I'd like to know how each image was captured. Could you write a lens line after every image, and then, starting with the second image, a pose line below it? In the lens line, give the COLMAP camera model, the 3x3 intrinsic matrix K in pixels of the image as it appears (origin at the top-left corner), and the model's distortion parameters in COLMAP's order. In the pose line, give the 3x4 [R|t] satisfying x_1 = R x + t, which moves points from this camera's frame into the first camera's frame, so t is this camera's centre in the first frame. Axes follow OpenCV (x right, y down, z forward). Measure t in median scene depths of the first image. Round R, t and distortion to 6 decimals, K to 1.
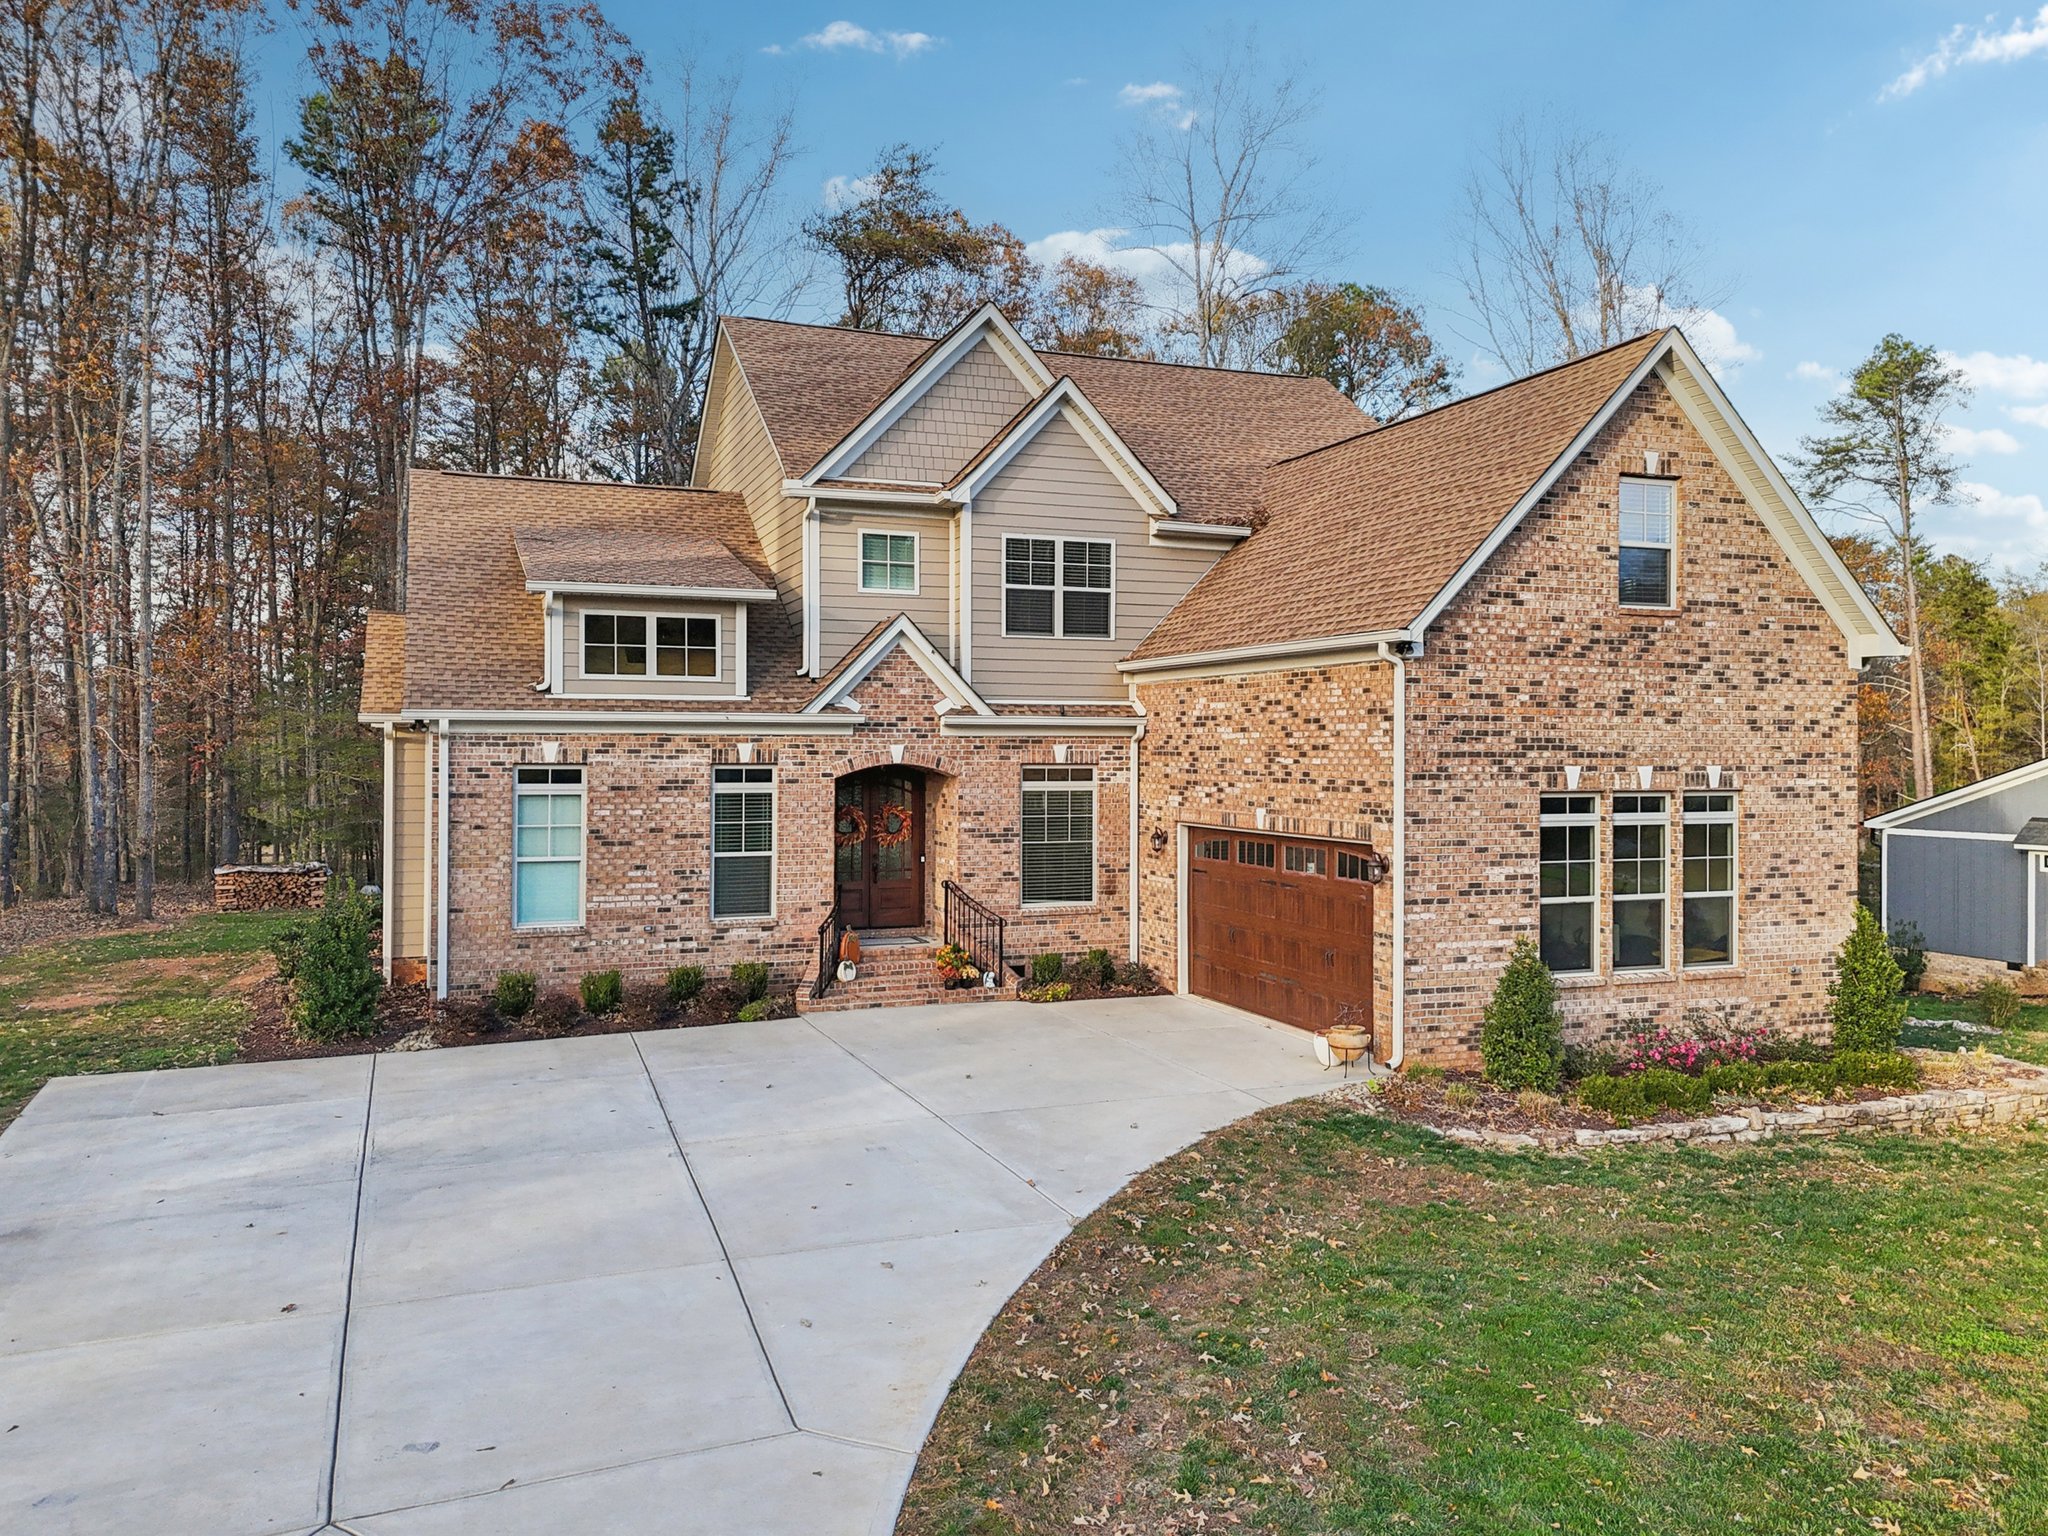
lens RADIAL K [[1481.3, 0, 993.6], [0, 1481.3, 764.0], [0, 0, 1]] dist [0.059490, -0.040778]
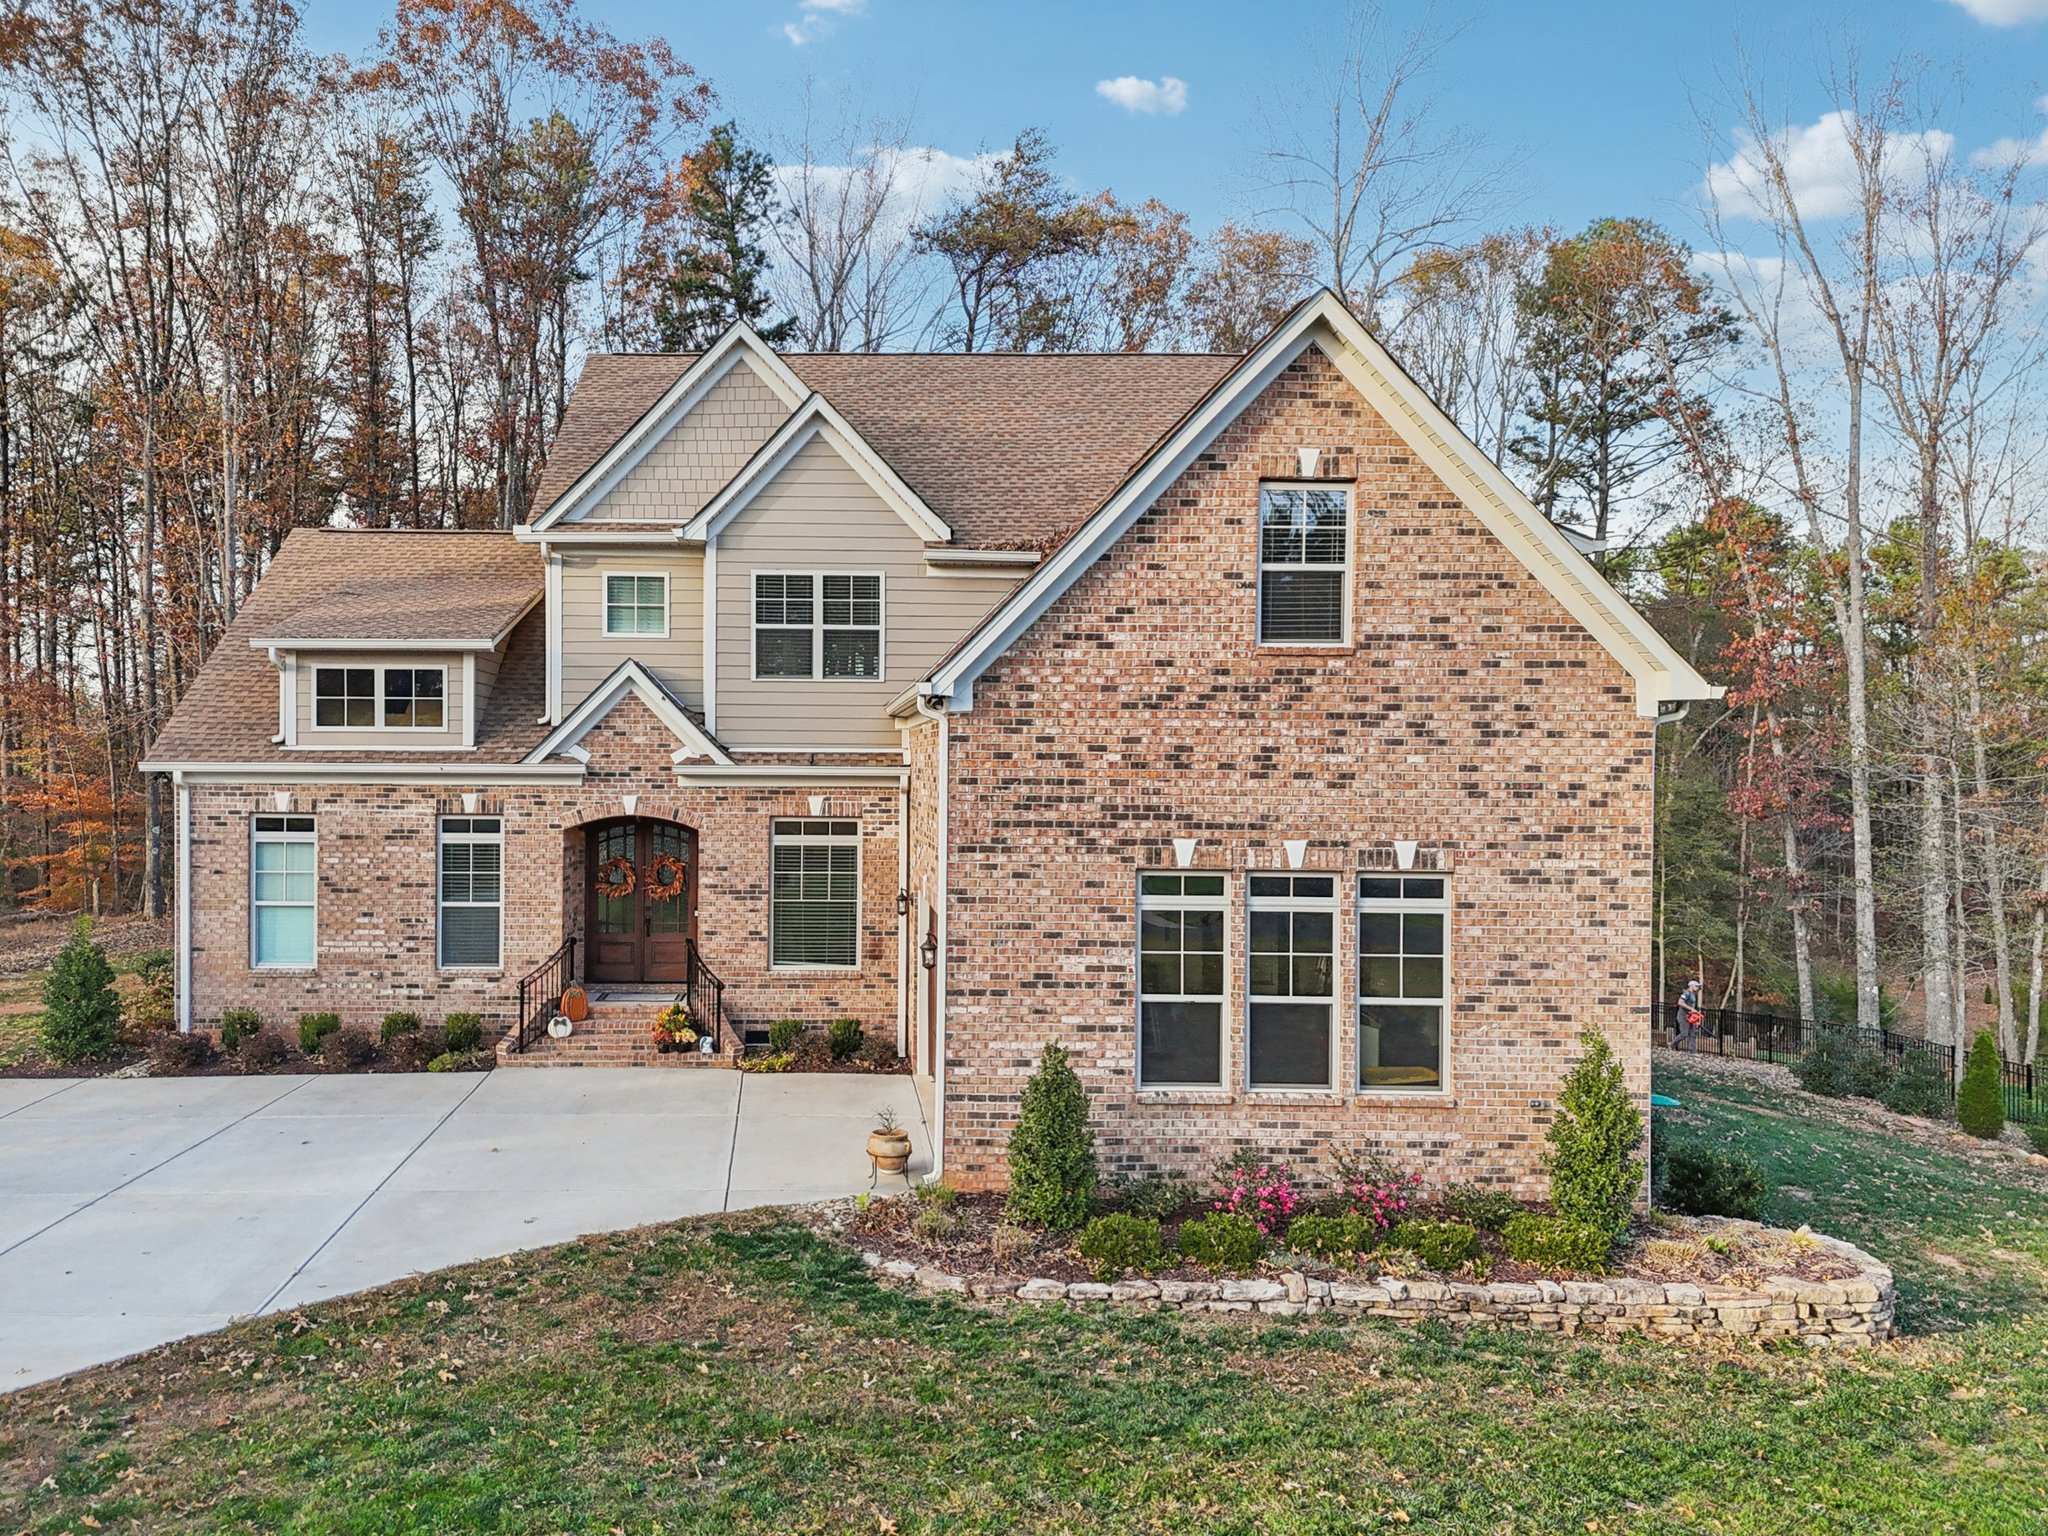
lens RADIAL K [[1555.5, 0, 804.4], [0, 1555.5, 808.6], [0, 0, 1]] dist [0.047647, -0.026717]
pose [[0.935656, 0.014073, -0.352634, 0.444382], [-0.007983, 0.999793, 0.018718, -0.027230], [0.352824, -0.014699, 0.935574, 0.102458]]
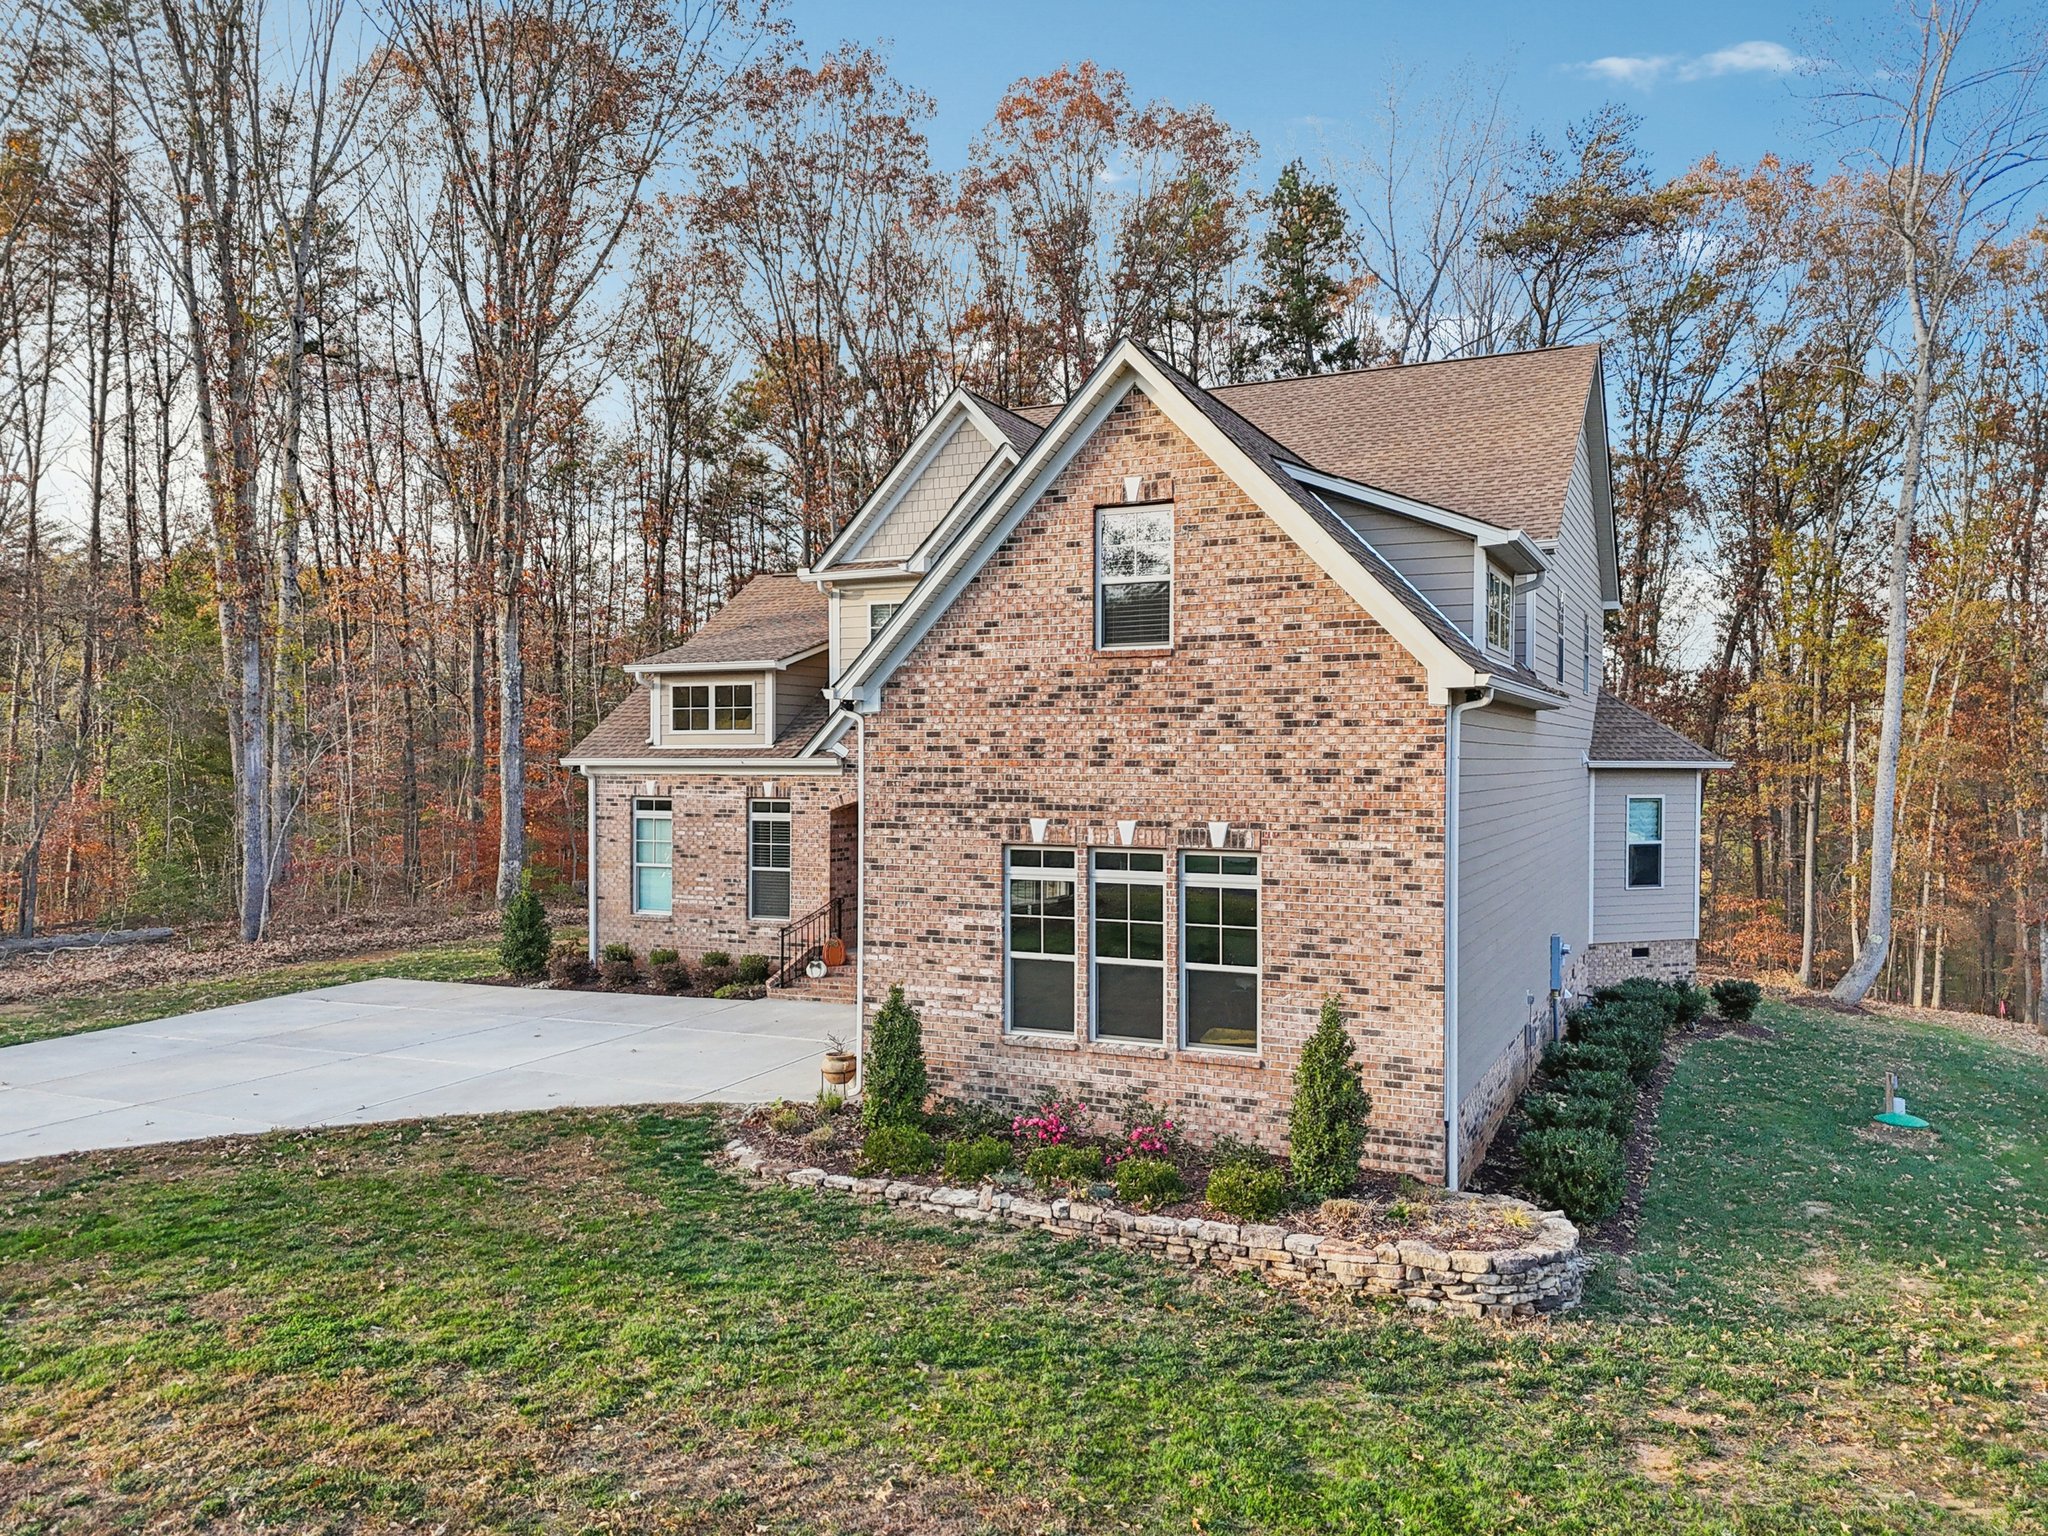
lens RADIAL K [[1481.3, 0, 1032.0], [0, 1481.3, 775.9], [0, 0, 1]] dist [0.059490, -0.040778]
pose [[0.700322, 0.006213, -0.713800, 0.958284], [-0.004525, 0.999981, 0.004264, -0.027259], [0.713813, 0.000243, 0.700337, 0.292793]]
